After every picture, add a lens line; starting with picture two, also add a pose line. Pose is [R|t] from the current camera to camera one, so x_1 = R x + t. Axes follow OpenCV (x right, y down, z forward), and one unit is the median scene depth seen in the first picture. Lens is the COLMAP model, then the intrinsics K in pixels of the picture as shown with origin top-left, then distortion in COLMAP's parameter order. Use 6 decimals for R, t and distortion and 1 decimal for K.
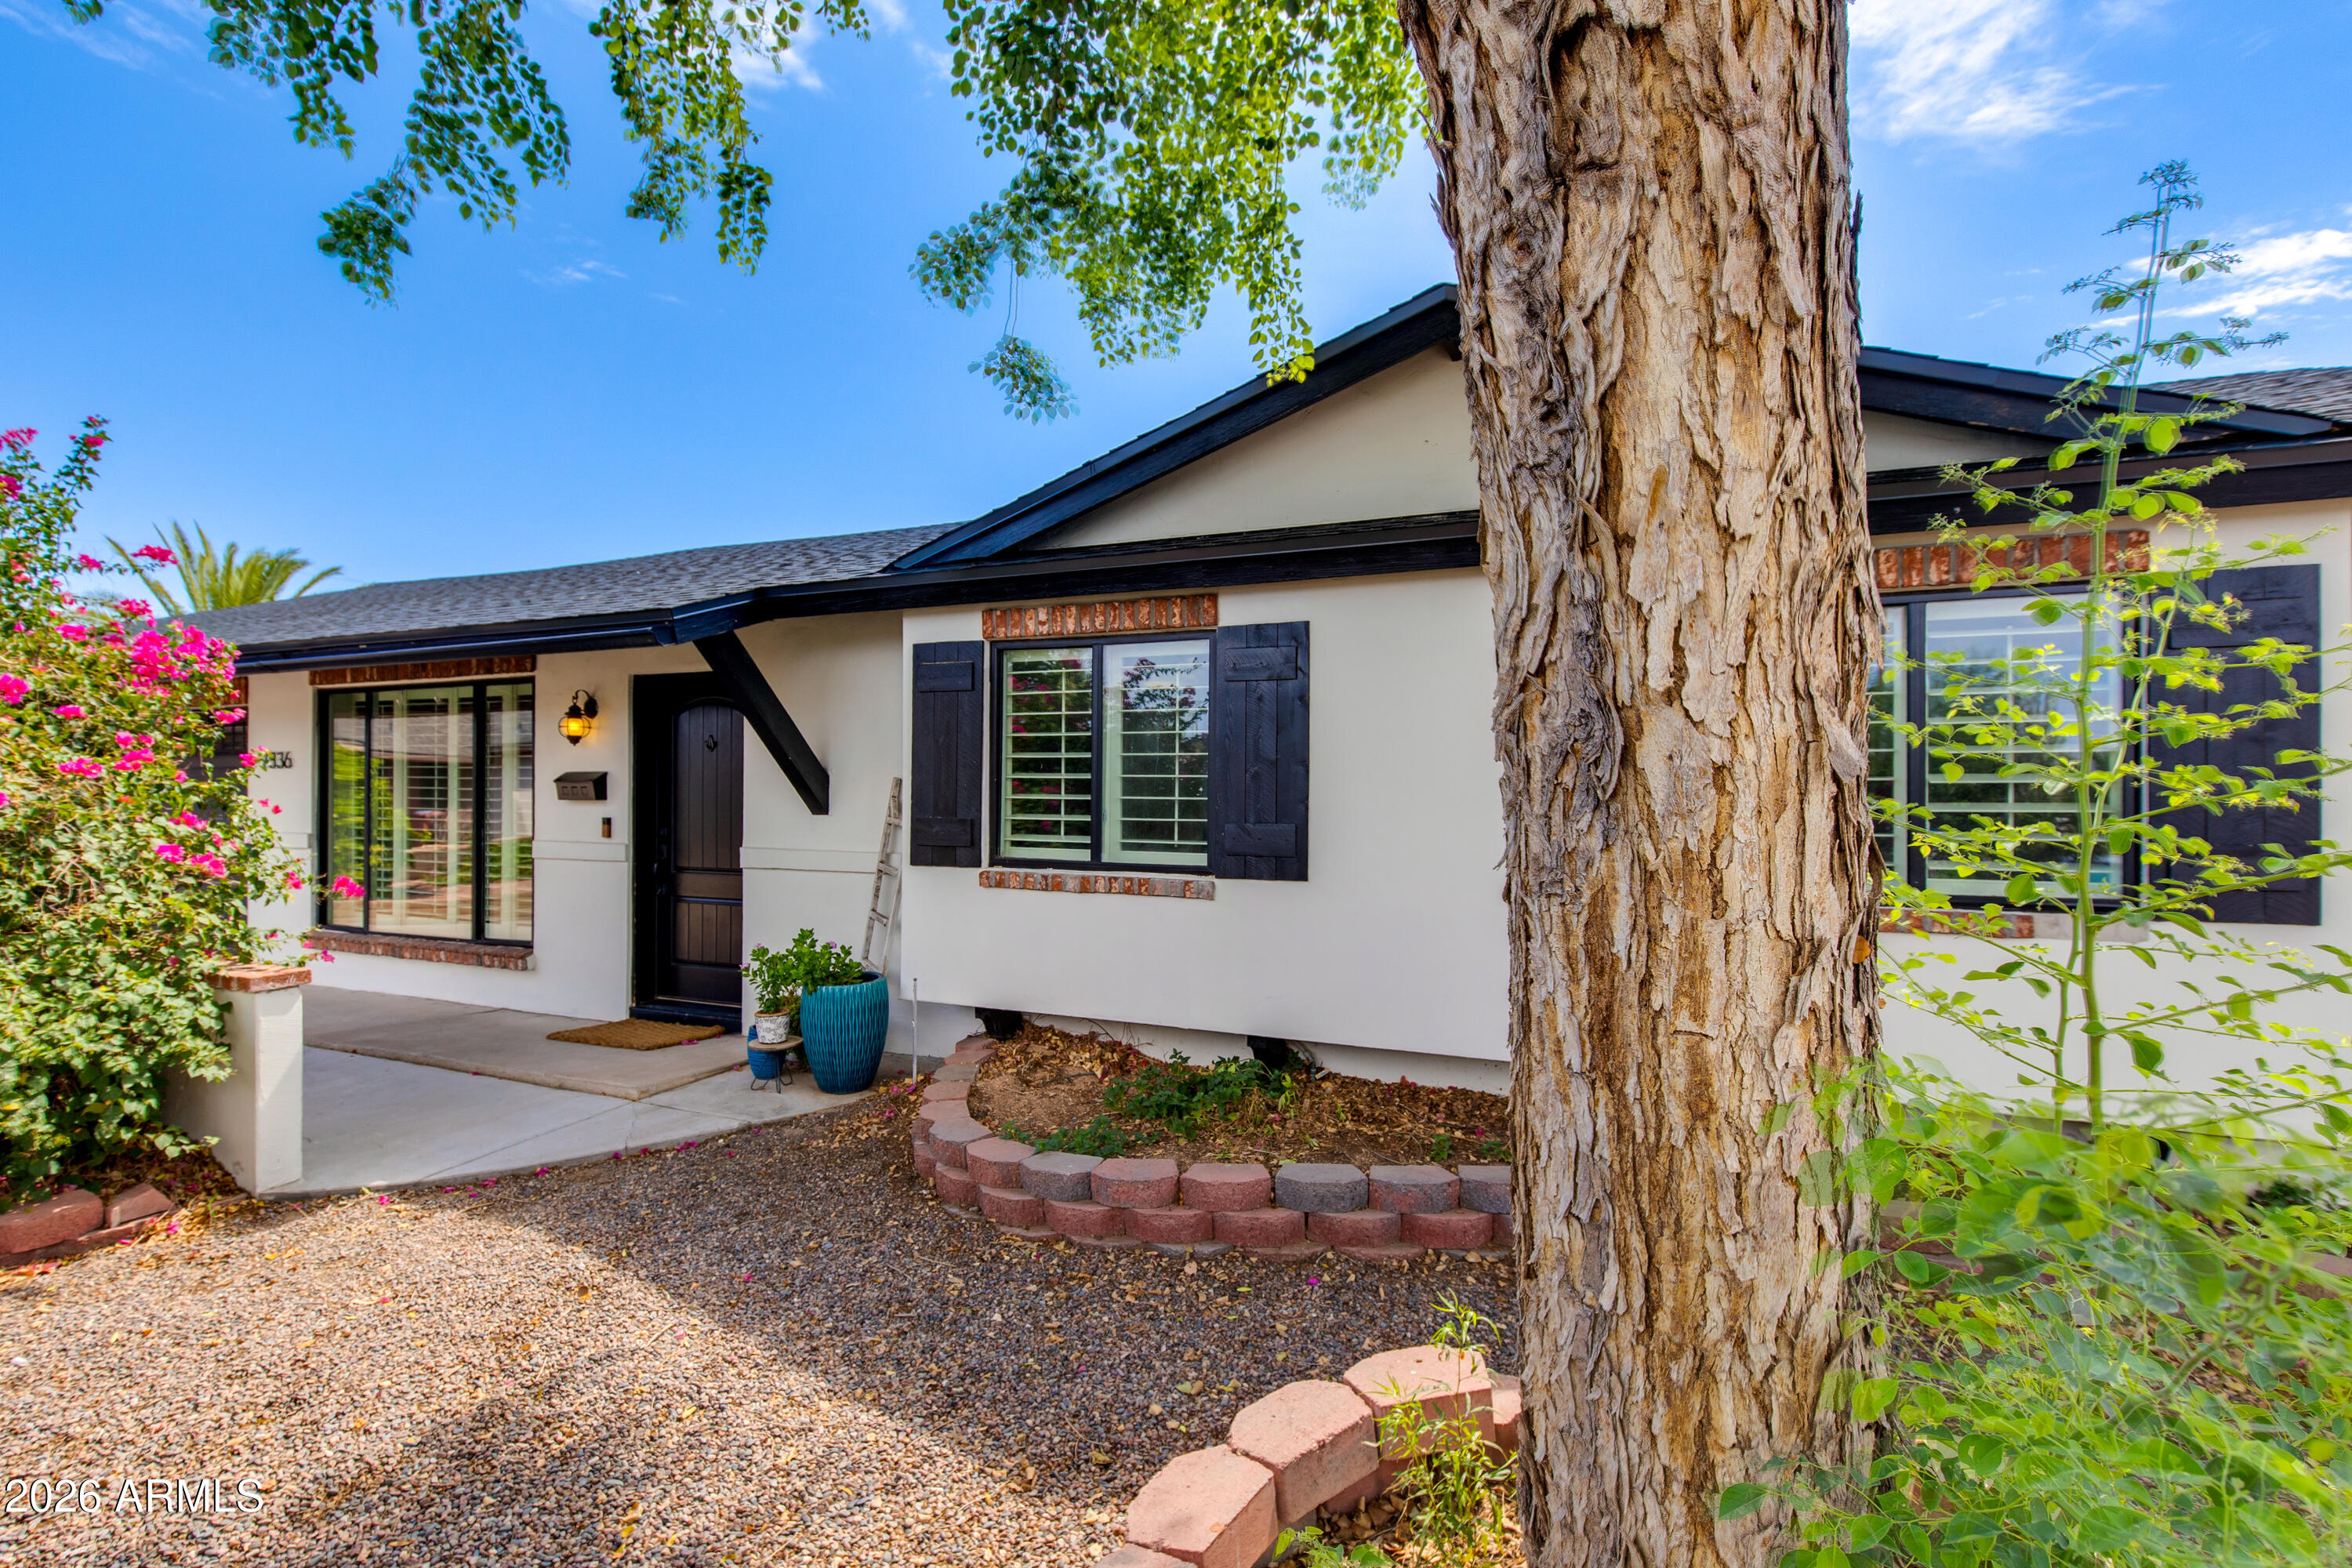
lens RADIAL K [[1100.6, 0, 1181.4], [0, 1100.6, 789.7], [0, 0, 1]] dist [0.000303, -0.000210]
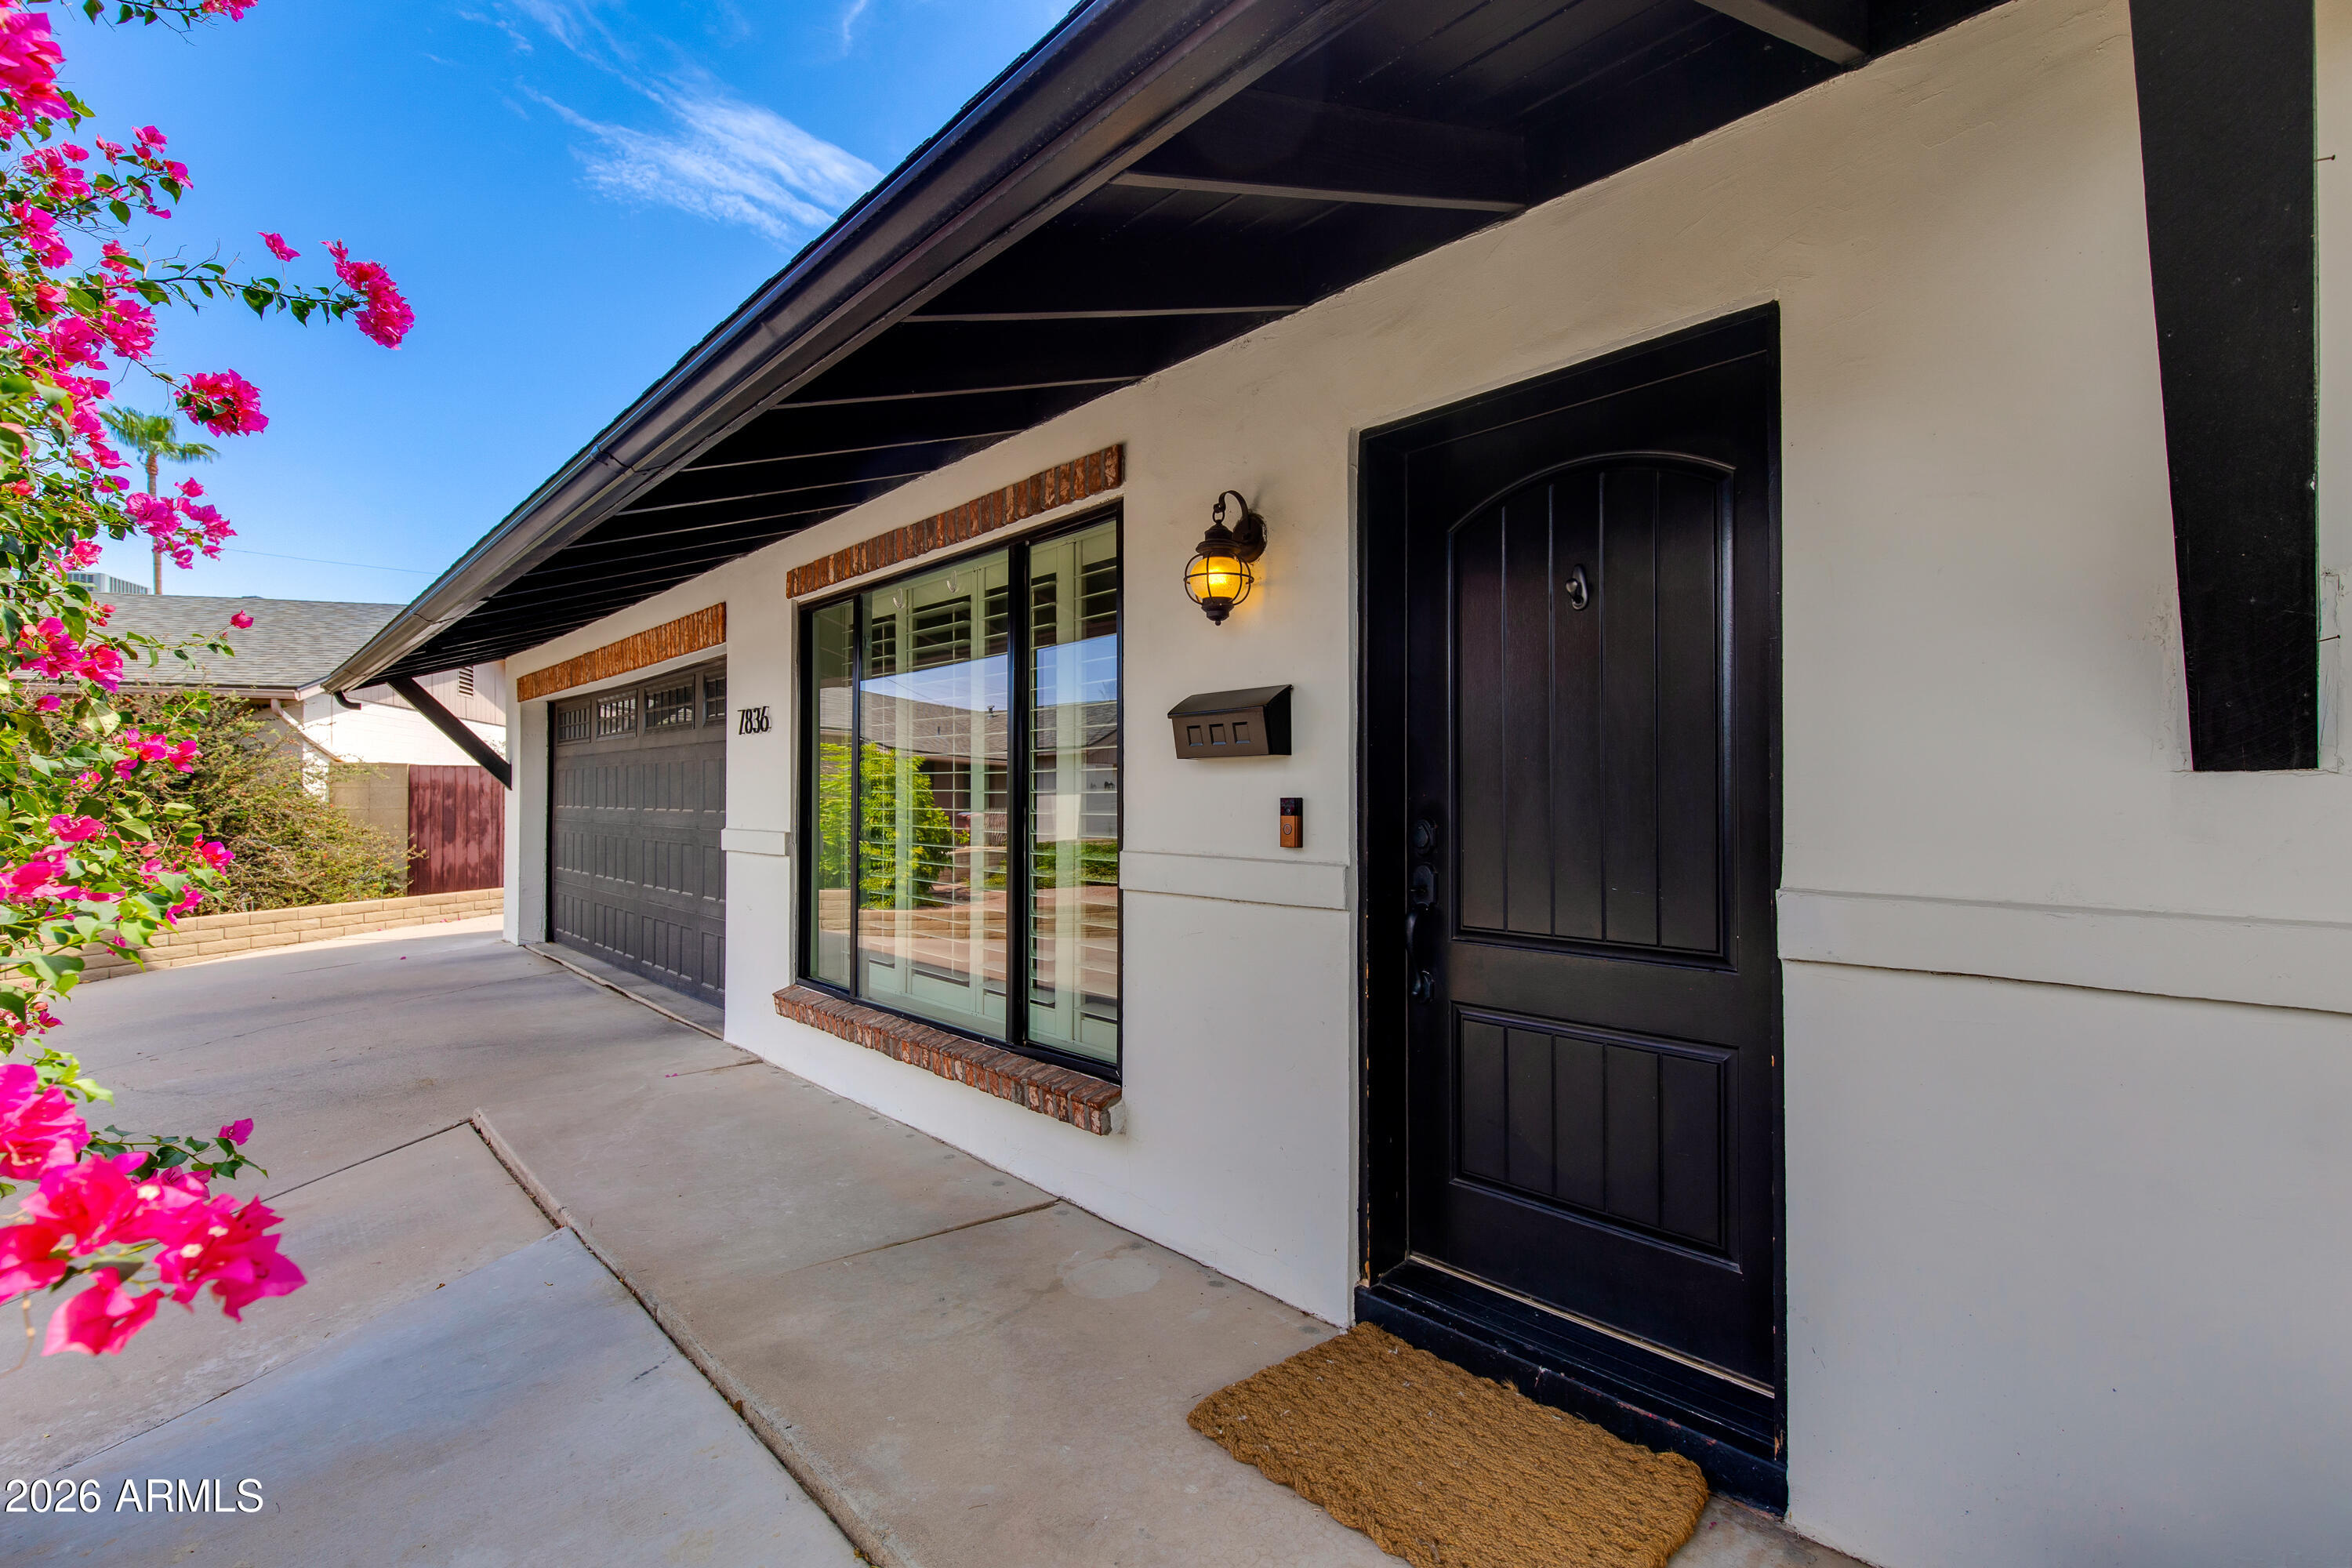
lens RADIAL K [[1100.6, 0, 1174.1], [0, 1100.6, 787.6], [0, 0, 1]] dist [0.000303, -0.000210]
pose [[0.913403, -0.005851, -0.407014, -0.375090], [0.001990, 0.999949, -0.009908, 0.023858], [0.407051, 0.008240, 0.913368, 0.579759]]
